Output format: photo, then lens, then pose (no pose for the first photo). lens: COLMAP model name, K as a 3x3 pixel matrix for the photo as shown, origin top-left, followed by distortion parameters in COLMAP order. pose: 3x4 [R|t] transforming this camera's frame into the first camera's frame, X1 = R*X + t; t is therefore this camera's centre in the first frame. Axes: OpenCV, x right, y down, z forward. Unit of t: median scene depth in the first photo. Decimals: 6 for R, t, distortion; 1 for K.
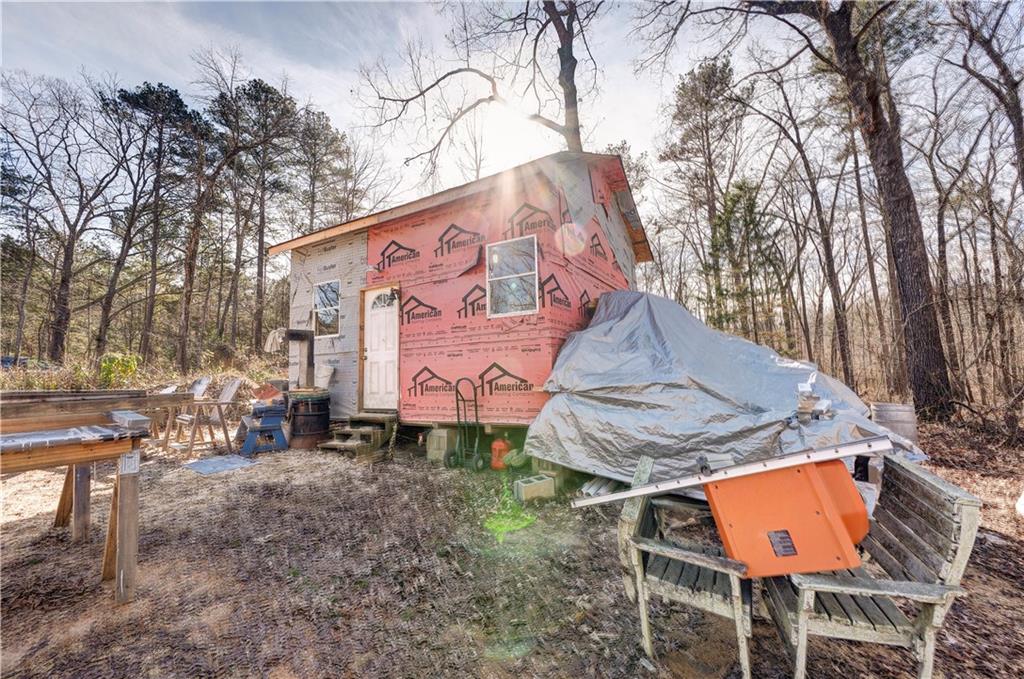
lens RADIAL K [[405.2, 0, 513.7], [0, 405.2, 340.2], [0, 0, 1]] dist [-0.002495, -0.000330]
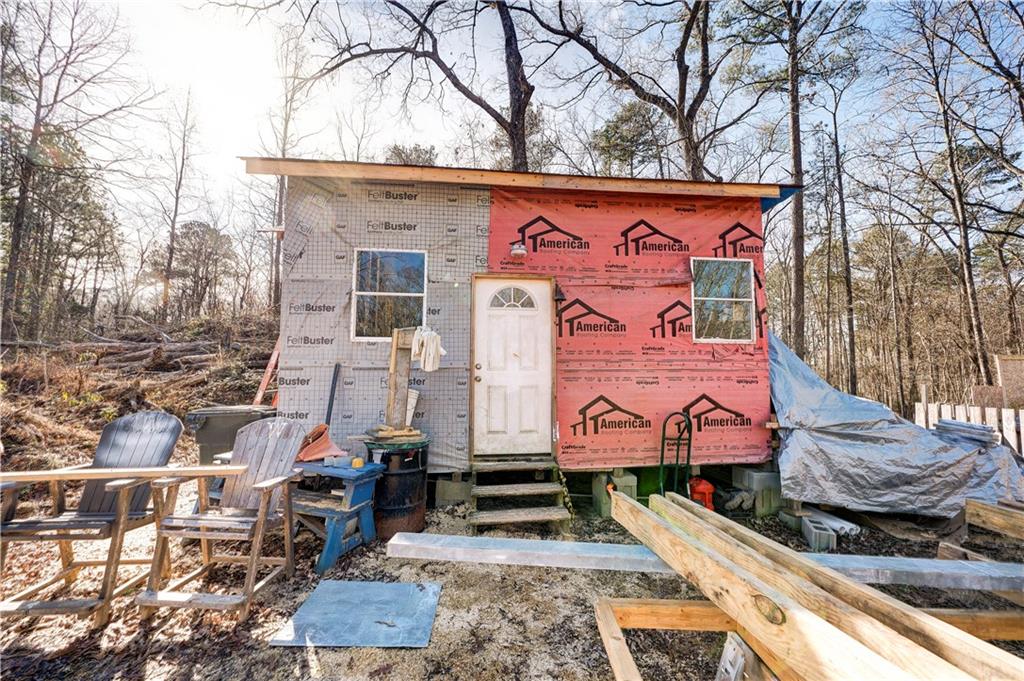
lens RADIAL K [[405.2, 0, 513.7], [0, 405.2, 341.2], [0, 0, 1]] dist [-0.002495, -0.000330]
pose [[0.805976, 0.069805, 0.587819, -0.881093], [-0.074572, 0.997085, -0.016158, -0.013140], [-0.587233, -0.030812, 0.808831, 0.528282]]
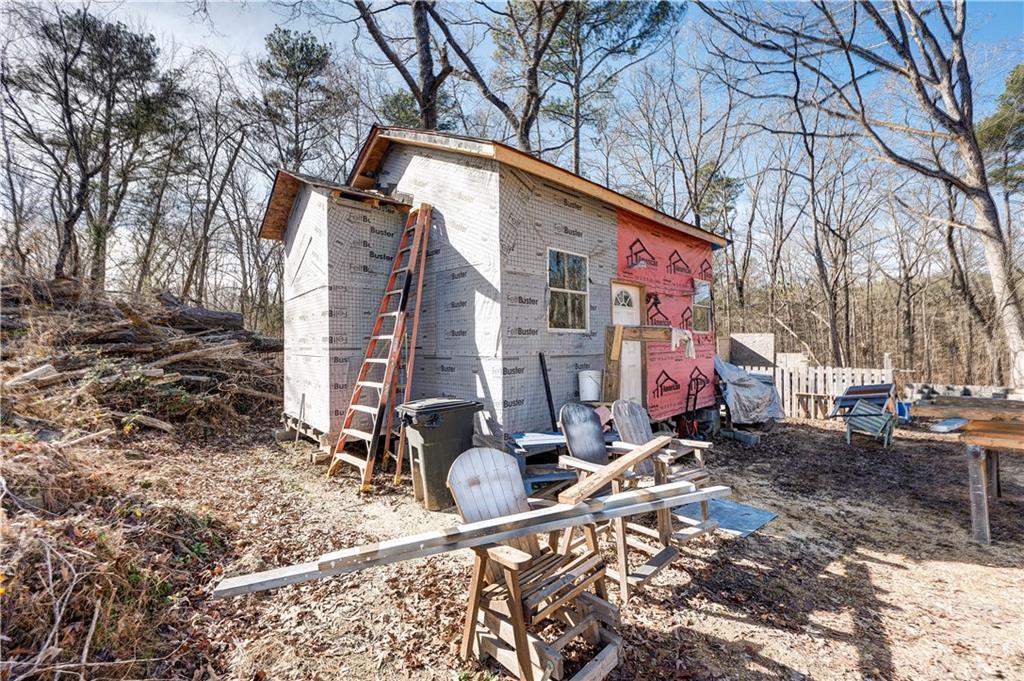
lens RADIAL K [[405.2, 0, 513.7], [0, 405.2, 341.2], [0, 0, 1]] dist [-0.002495, -0.000330]
pose [[0.303190, 0.026250, 0.952569, -1.530294], [-0.082934, 0.996554, -0.001065, 0.024405], [-0.949314, -0.078678, 0.304322, 1.152386]]
